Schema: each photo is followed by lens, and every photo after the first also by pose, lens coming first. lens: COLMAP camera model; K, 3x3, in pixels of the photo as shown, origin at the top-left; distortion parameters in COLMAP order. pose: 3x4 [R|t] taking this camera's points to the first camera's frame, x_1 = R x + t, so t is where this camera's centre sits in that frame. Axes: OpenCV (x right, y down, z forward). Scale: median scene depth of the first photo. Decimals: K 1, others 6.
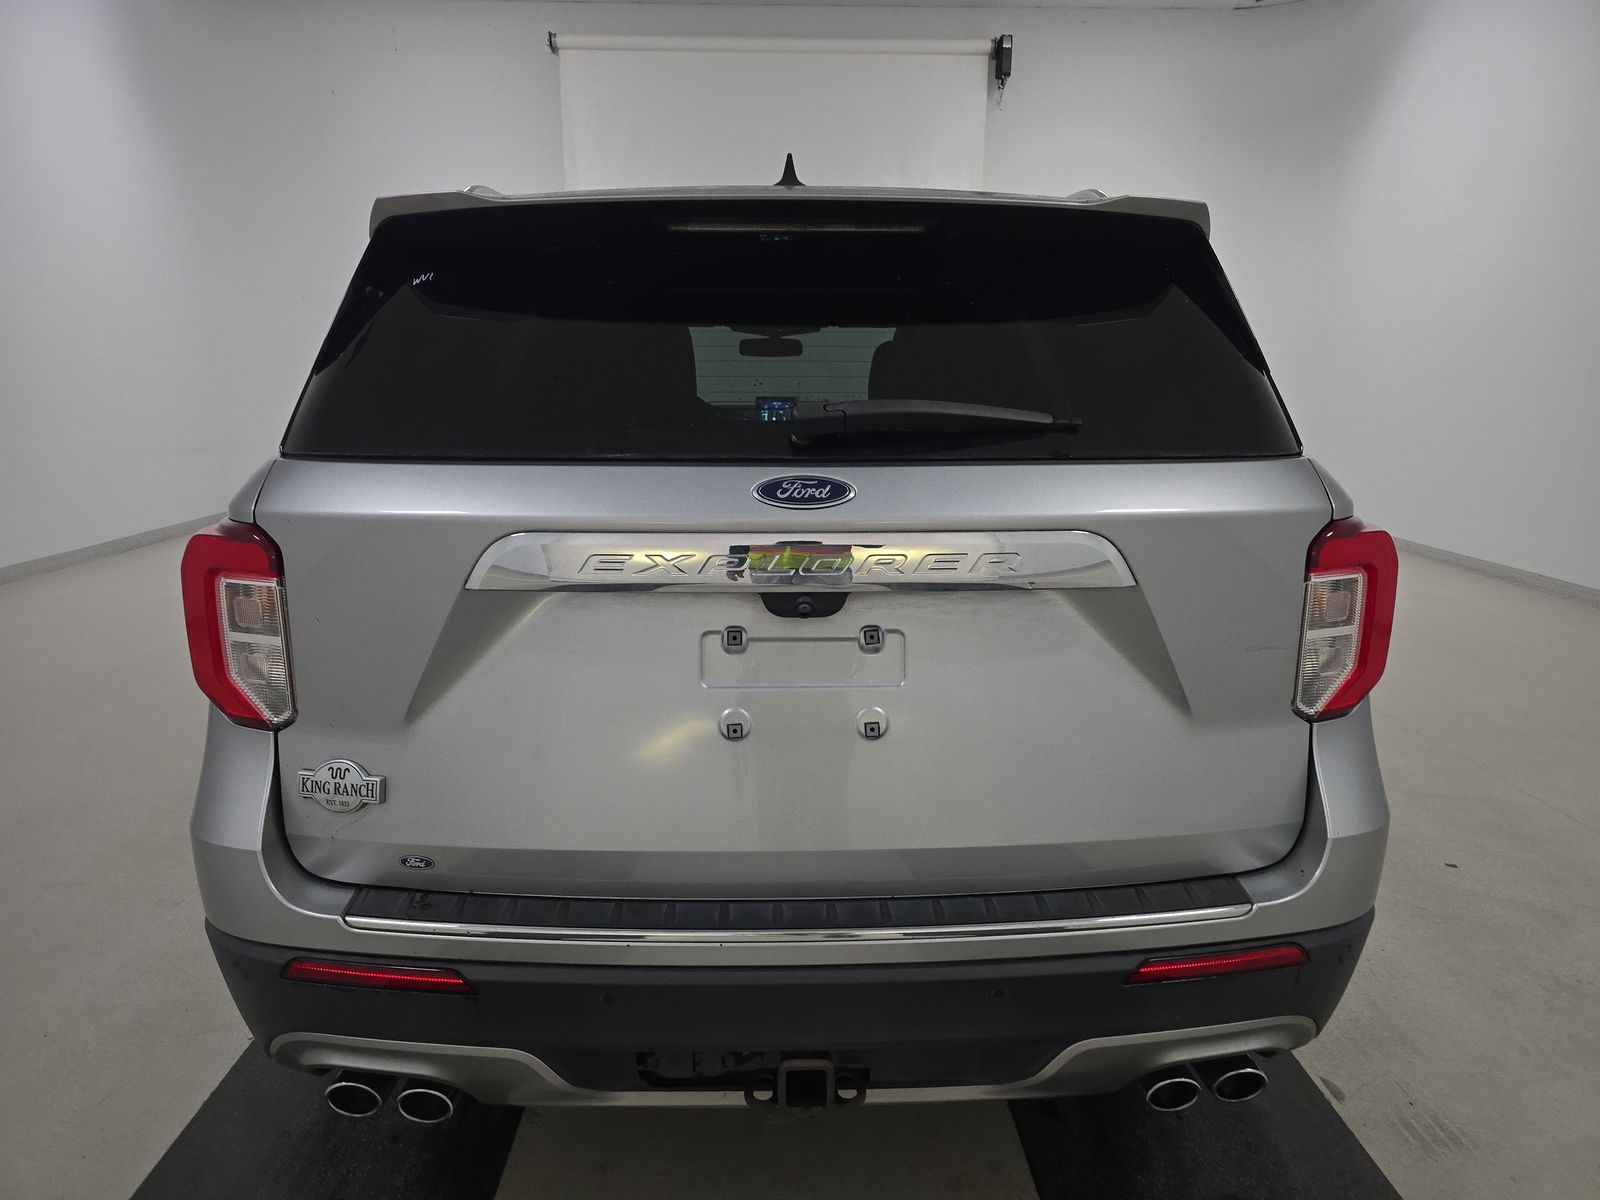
lens RADIAL K [[1092.9, 0, 796.3], [0, 1092.9, 602.5], [0, 0, 1]] dist [0.028130, -0.011849]
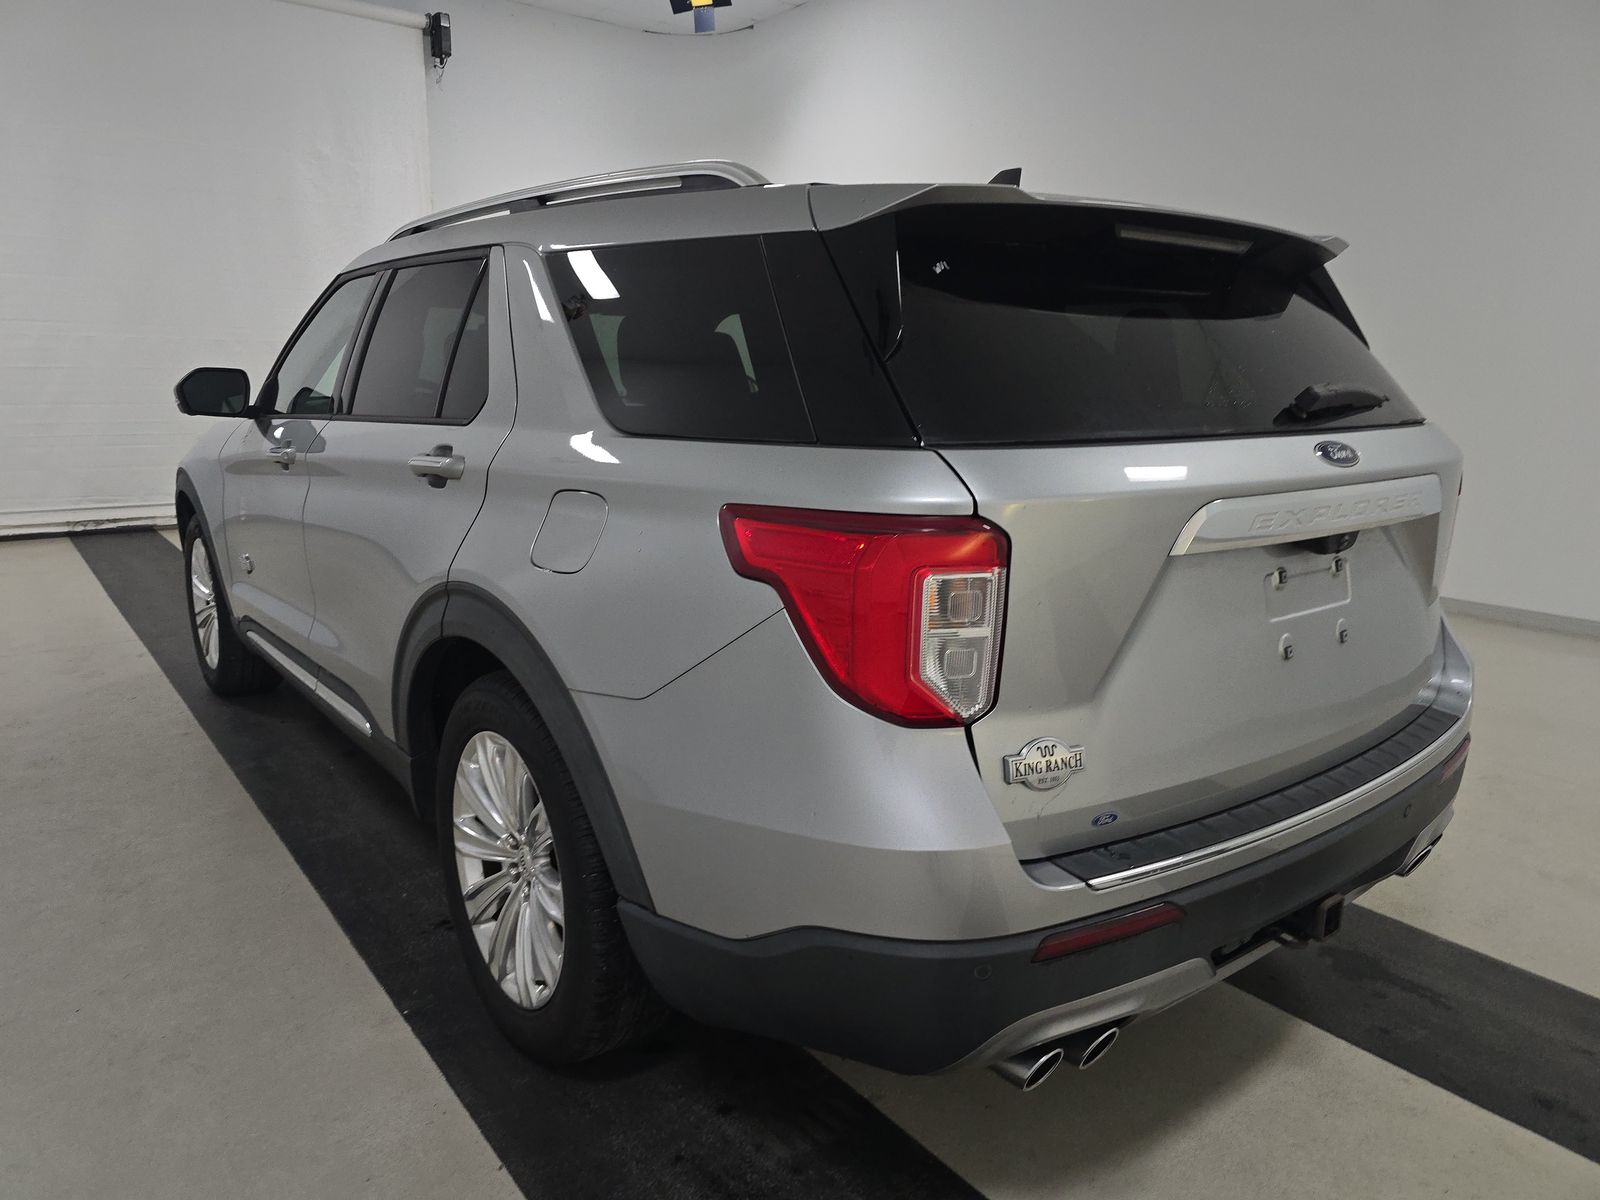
lens RADIAL K [[1092.9, 0, 793.9], [0, 1092.9, 601.0], [0, 0, 1]] dist [0.028130, -0.011849]
pose [[0.822555, -0.121492, 0.555557, -1.149302], [0.117287, 0.992153, 0.043315, -0.055248], [-0.556460, 0.029530, 0.830350, 0.274302]]
